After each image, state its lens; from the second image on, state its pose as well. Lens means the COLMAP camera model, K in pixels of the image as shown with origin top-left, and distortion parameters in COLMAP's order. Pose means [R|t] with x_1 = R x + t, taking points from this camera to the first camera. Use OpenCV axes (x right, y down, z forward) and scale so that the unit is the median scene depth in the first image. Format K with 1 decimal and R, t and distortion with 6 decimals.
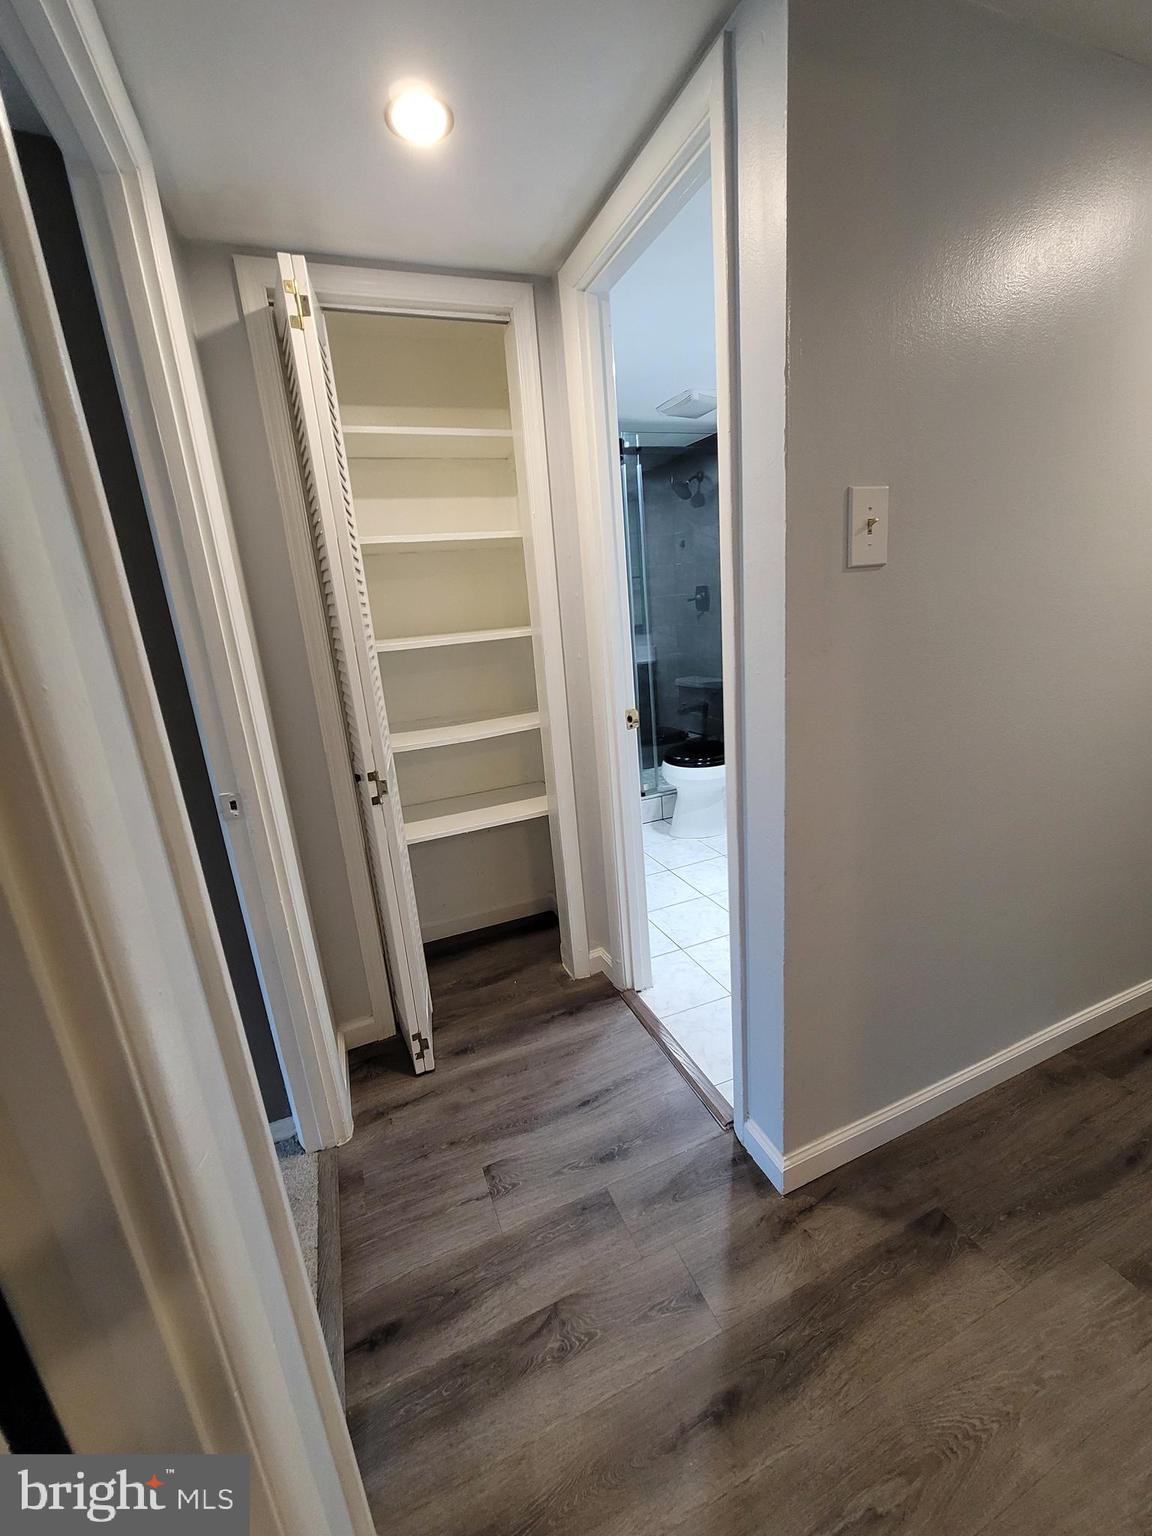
lens RADIAL K [[620.4, 0, 581.6], [0, 620.4, 766.6], [0, 0, 1]] dist [-0.002797, -0.000629]
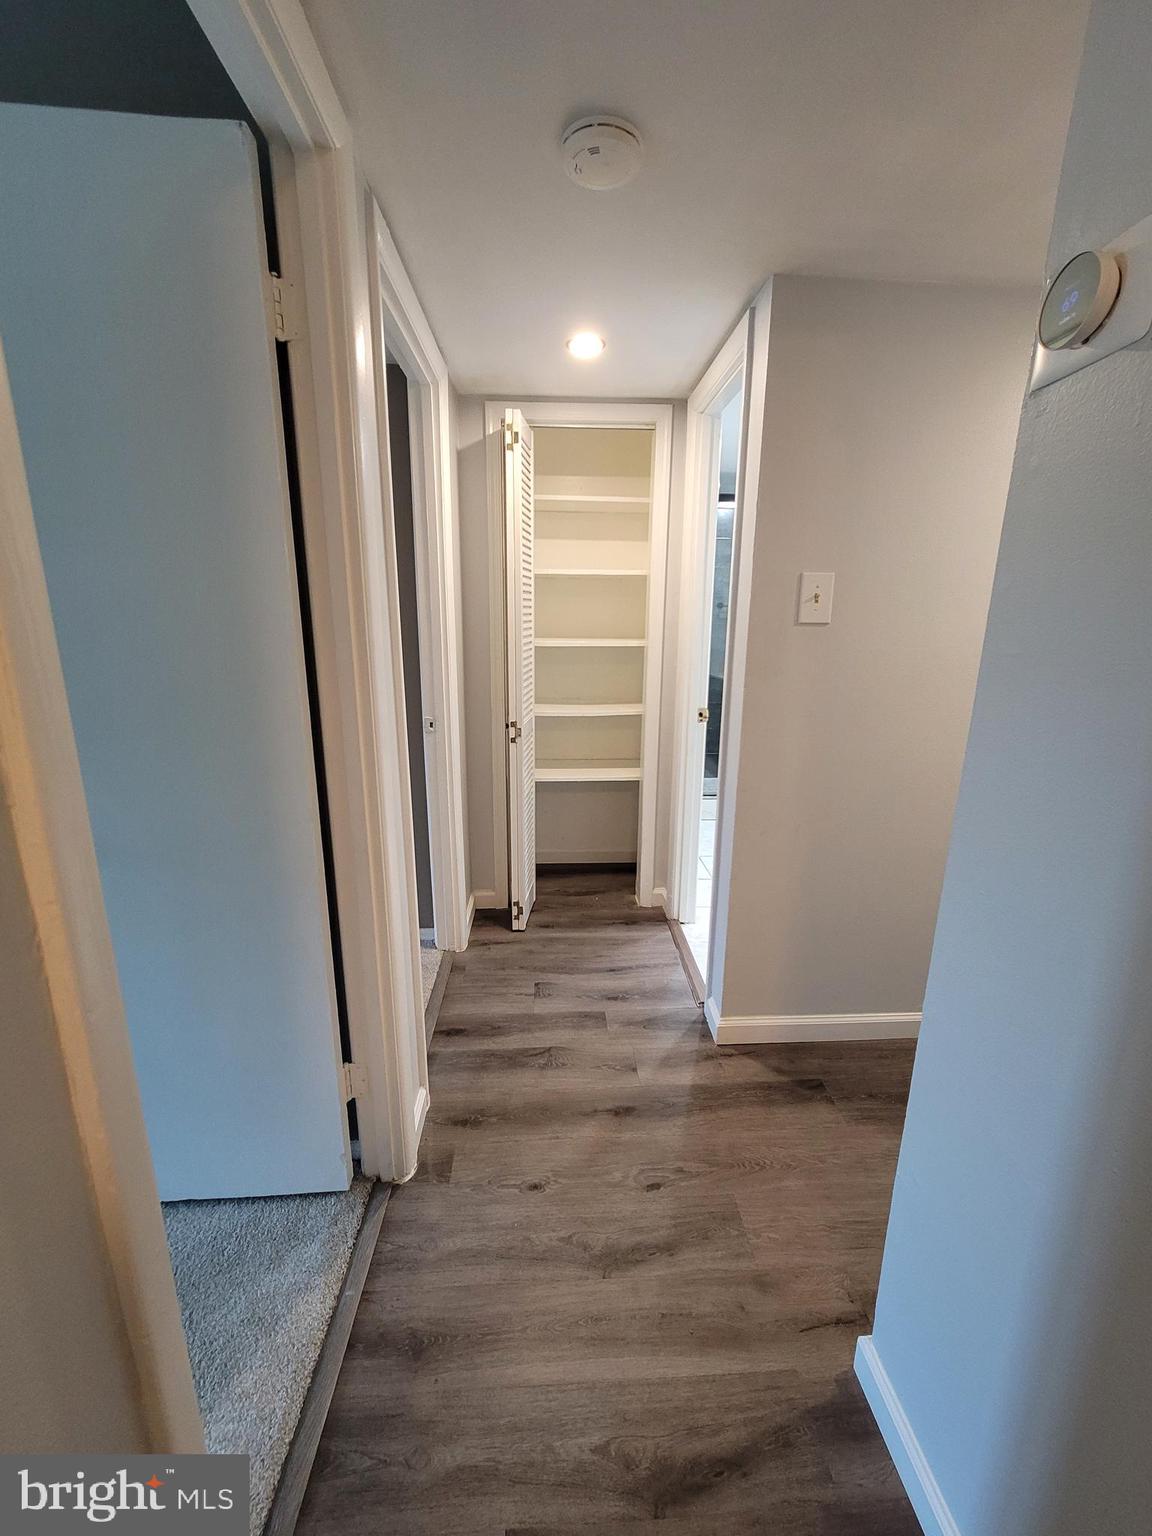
lens RADIAL K [[620.4, 0, 581.3], [0, 620.4, 768.0], [0, 0, 1]] dist [-0.002797, -0.000629]
pose [[0.940381, 0.164723, -0.297574, 0.253326], [-0.166736, 0.985823, 0.018793, 0.055385], [0.296451, 0.031944, 0.954514, -0.362122]]
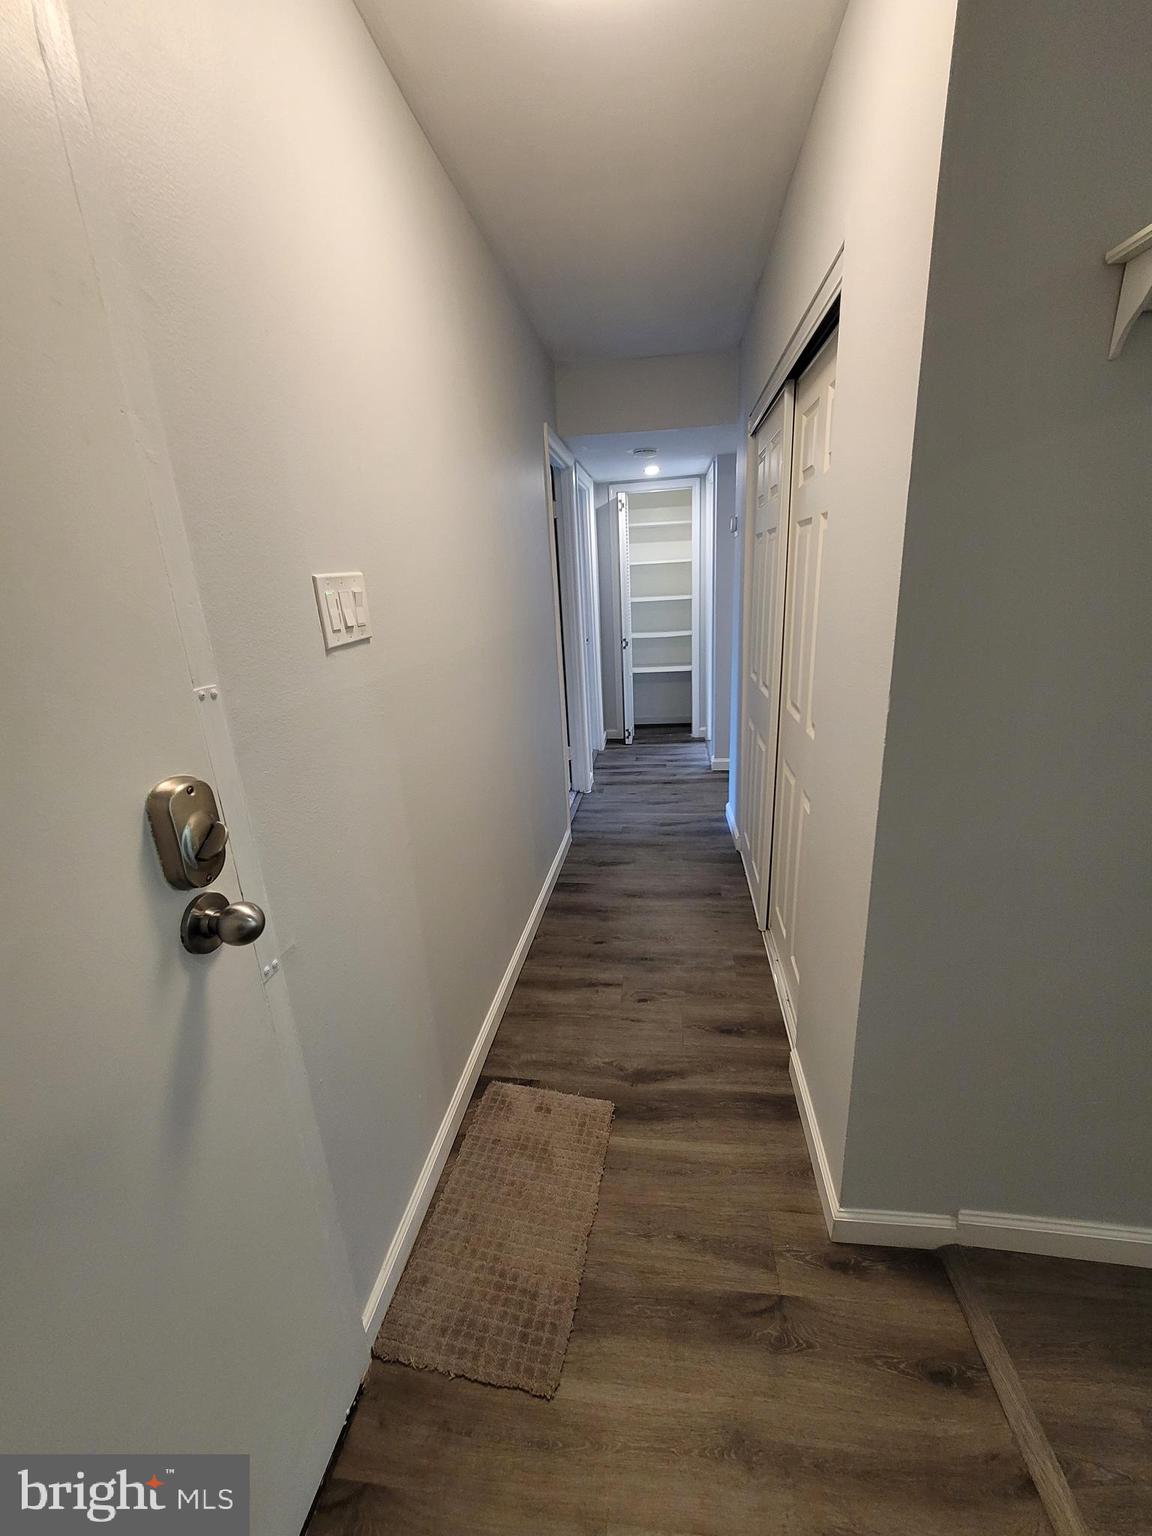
lens RADIAL K [[620.4, 0, 580.2], [0, 620.4, 771.4], [0, 0, 1]] dist [-0.002797, -0.000629]
pose [[0.868965, 0.179031, -0.461355, 0.904434], [-0.139058, 0.983041, 0.119556, 0.282548], [0.474935, -0.039735, 0.879123, -1.666041]]
